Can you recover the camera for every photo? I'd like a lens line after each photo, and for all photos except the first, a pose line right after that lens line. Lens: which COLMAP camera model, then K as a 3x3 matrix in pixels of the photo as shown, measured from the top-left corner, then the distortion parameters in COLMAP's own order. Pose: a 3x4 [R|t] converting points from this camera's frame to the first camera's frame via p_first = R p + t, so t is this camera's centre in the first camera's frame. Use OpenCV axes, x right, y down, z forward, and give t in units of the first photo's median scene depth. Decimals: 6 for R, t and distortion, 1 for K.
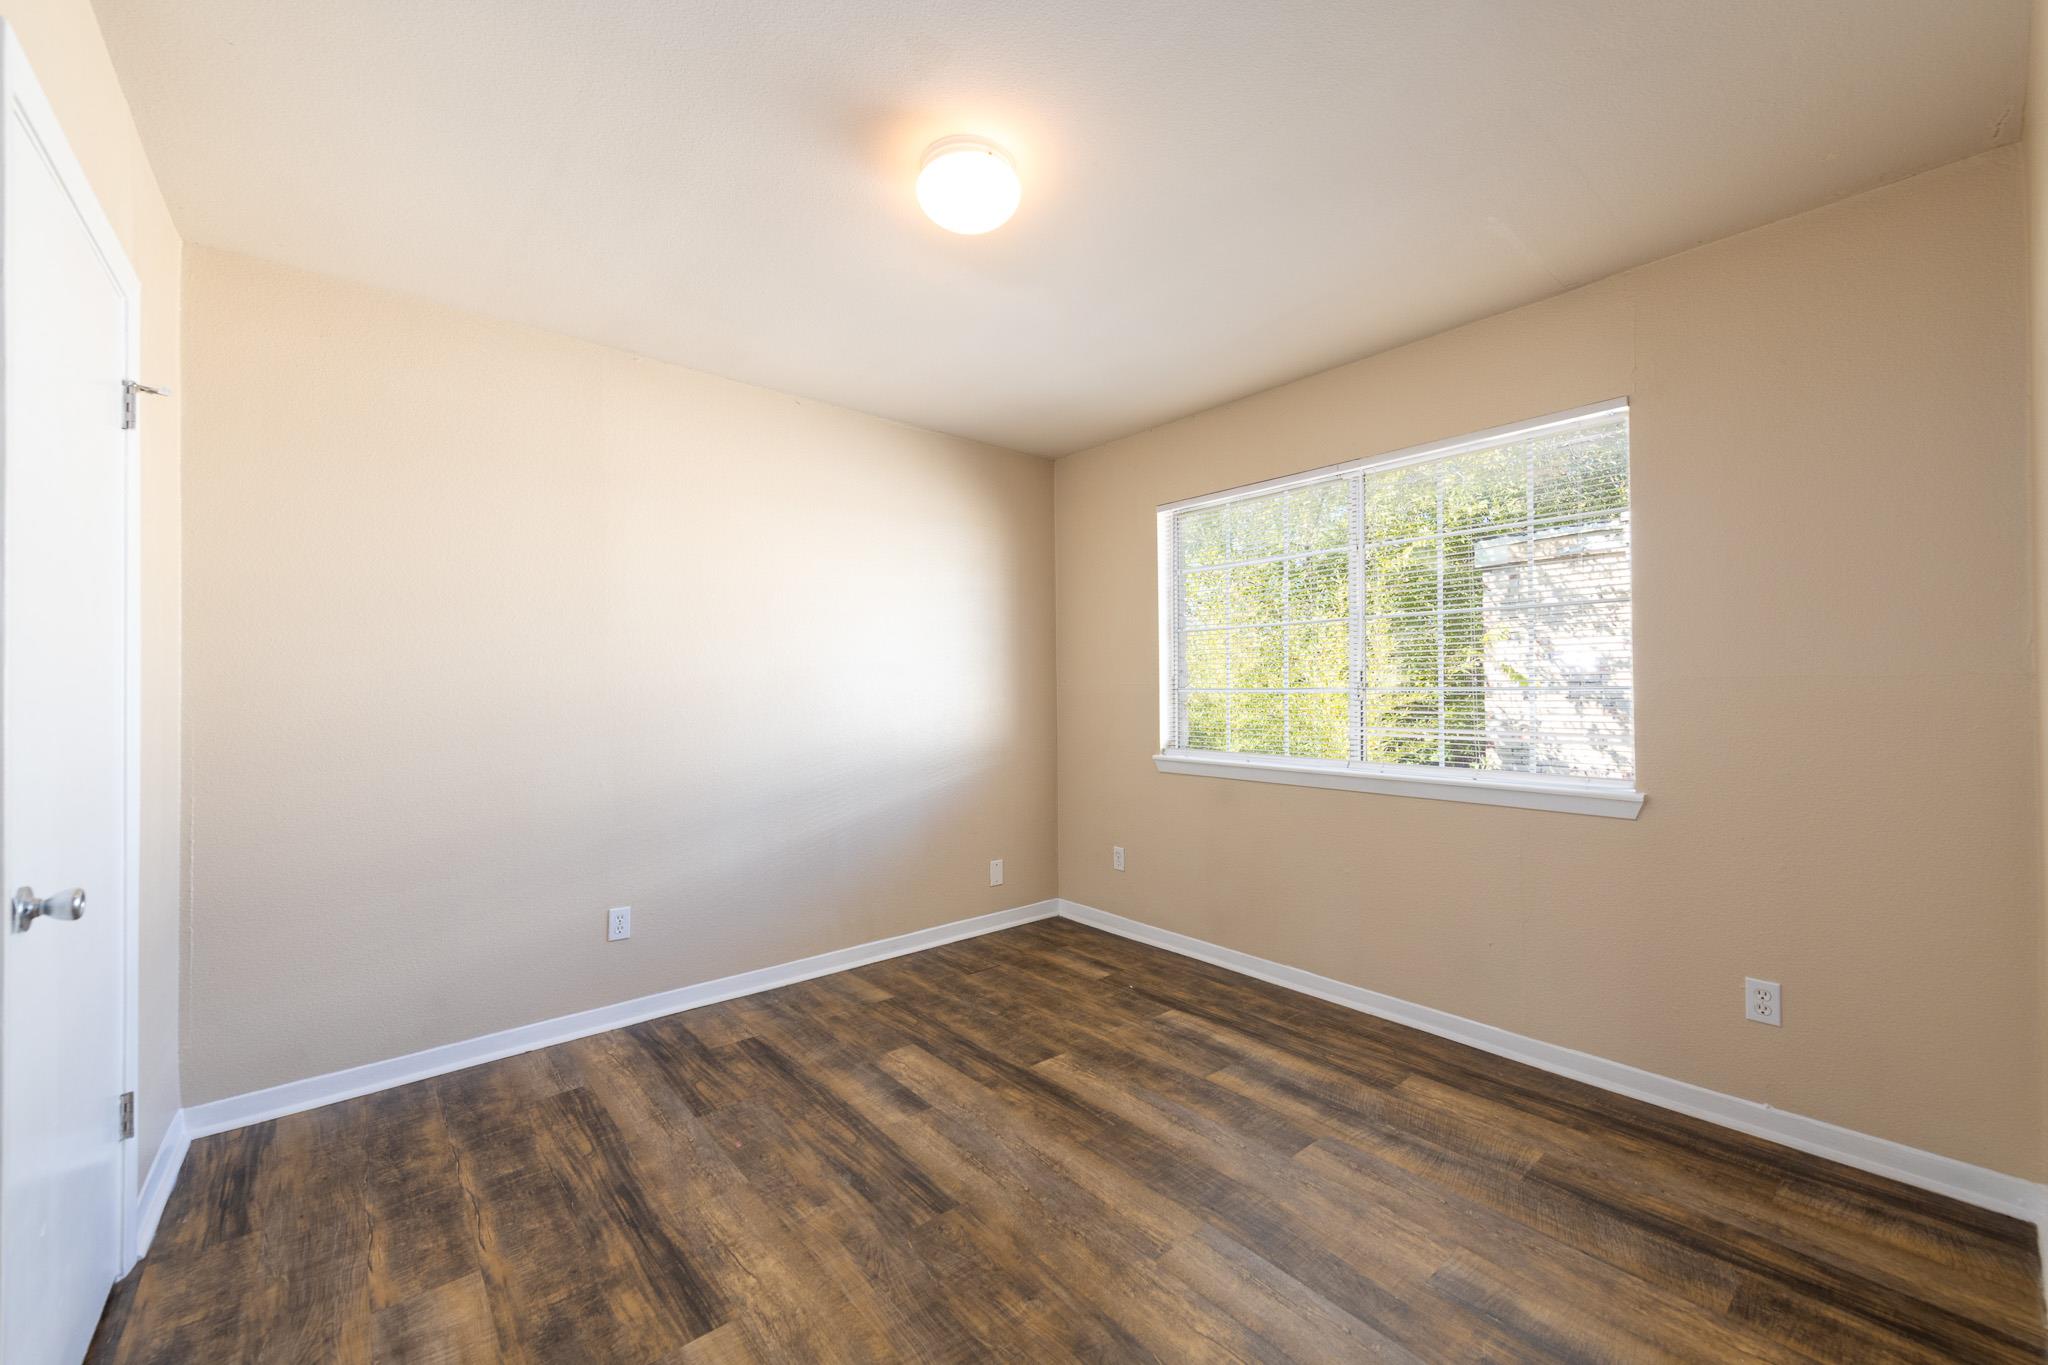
lens RADIAL K [[796.2, 0, 1024.0], [0, 796.2, 682.5], [0, 0, 1]] dist [0.001215, 0.000173]
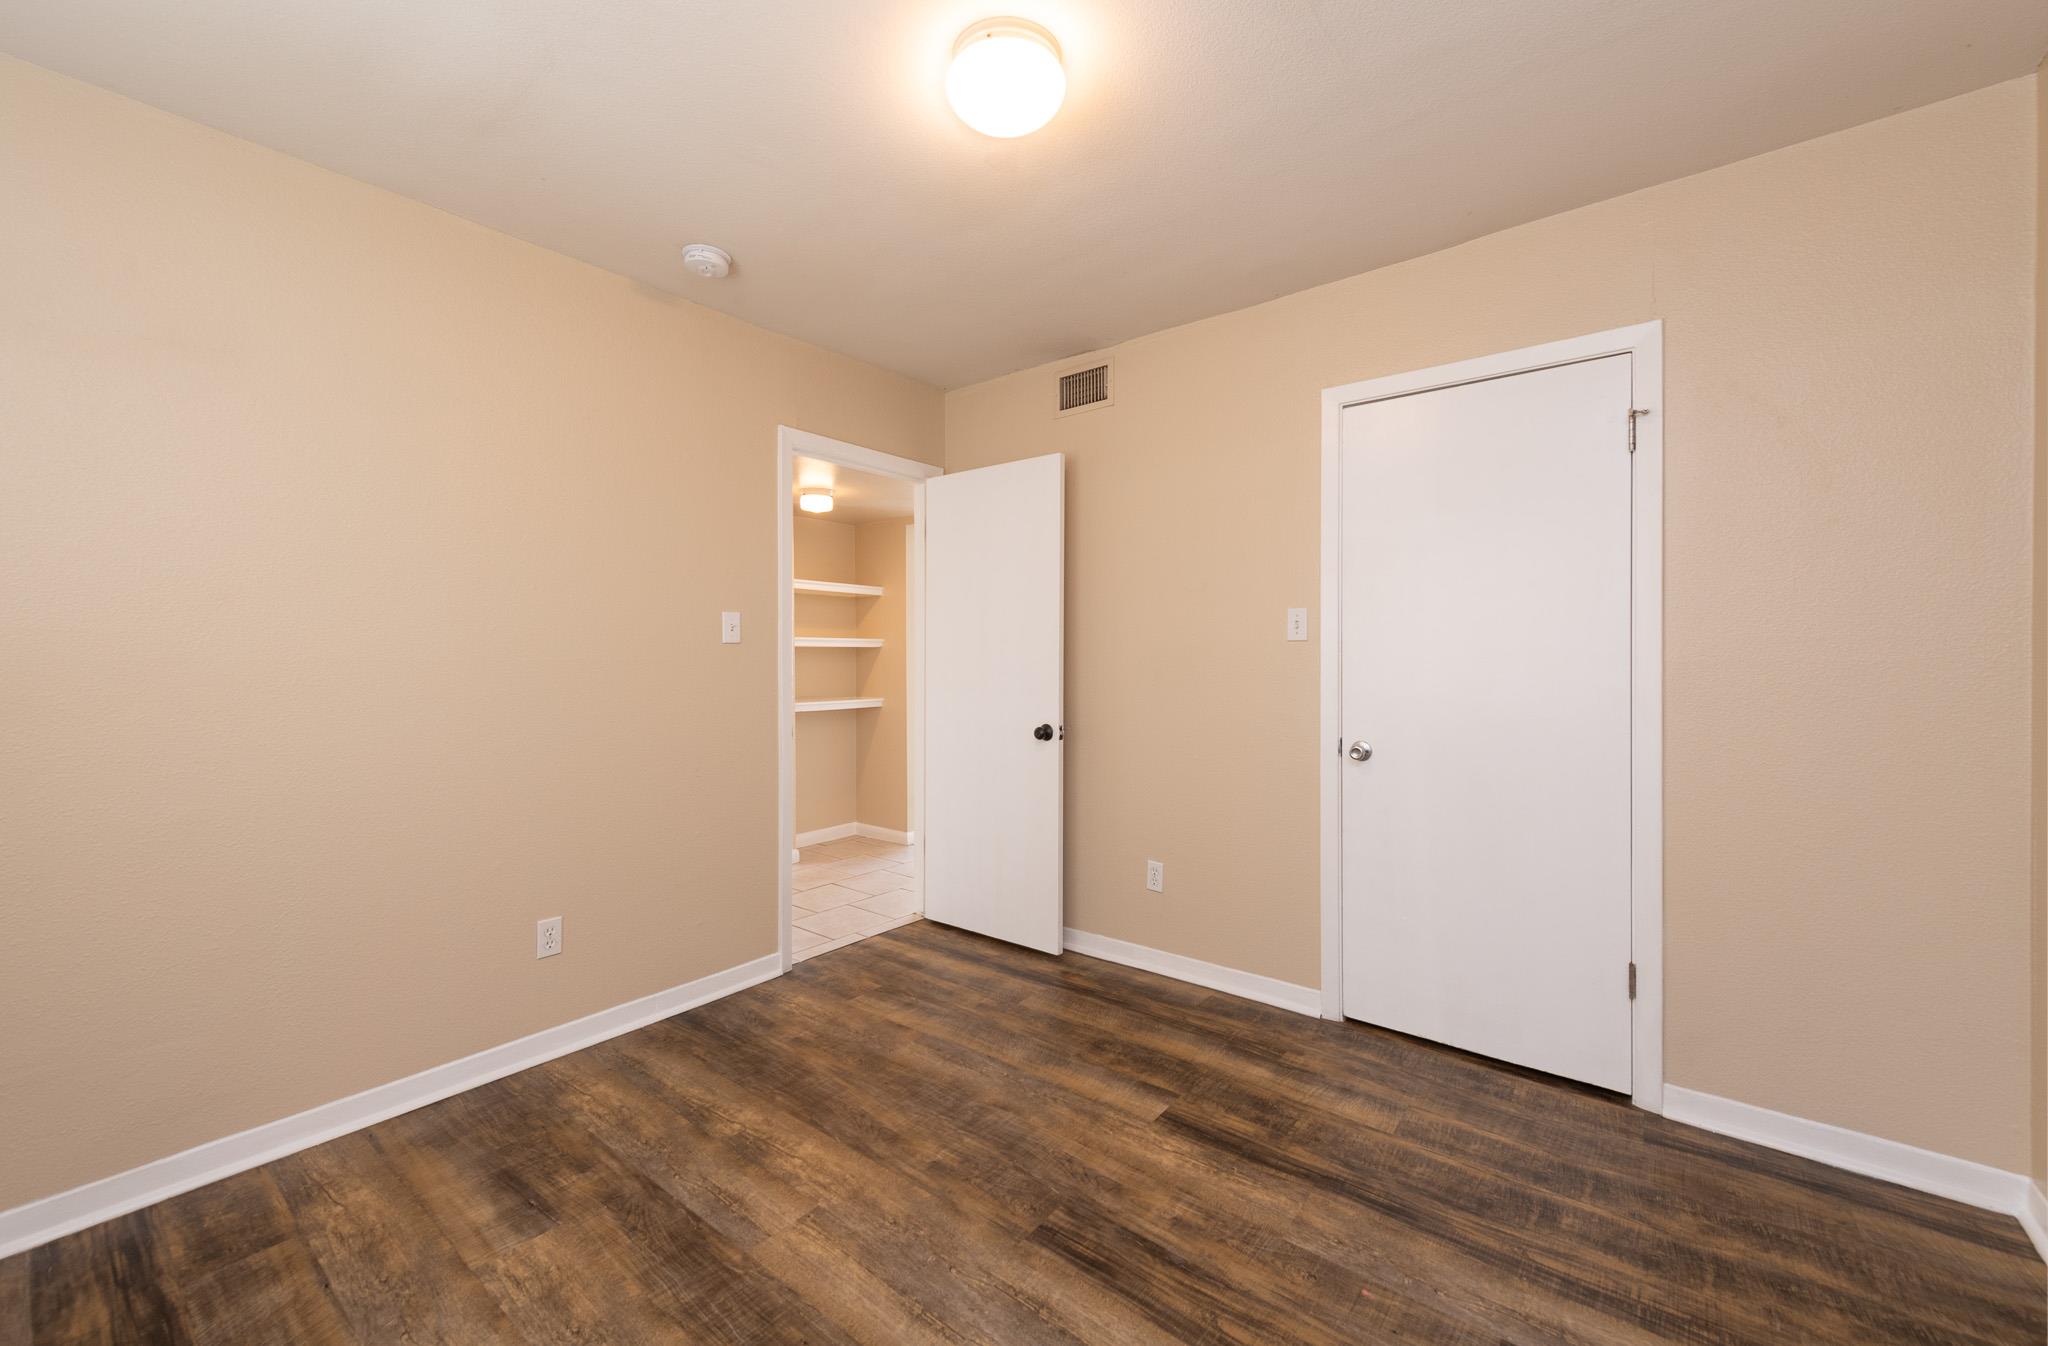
lens RADIAL K [[804.0, 0, 987.8], [0, 804.0, 665.7], [0, 0, 1]] dist [0.012800, -0.000073]
pose [[-0.987741, 0.010378, -0.155758, 0.099333], [0.010836, 0.999939, -0.002092, 0.022951], [0.155727, -0.003754, -0.987793, 2.001933]]
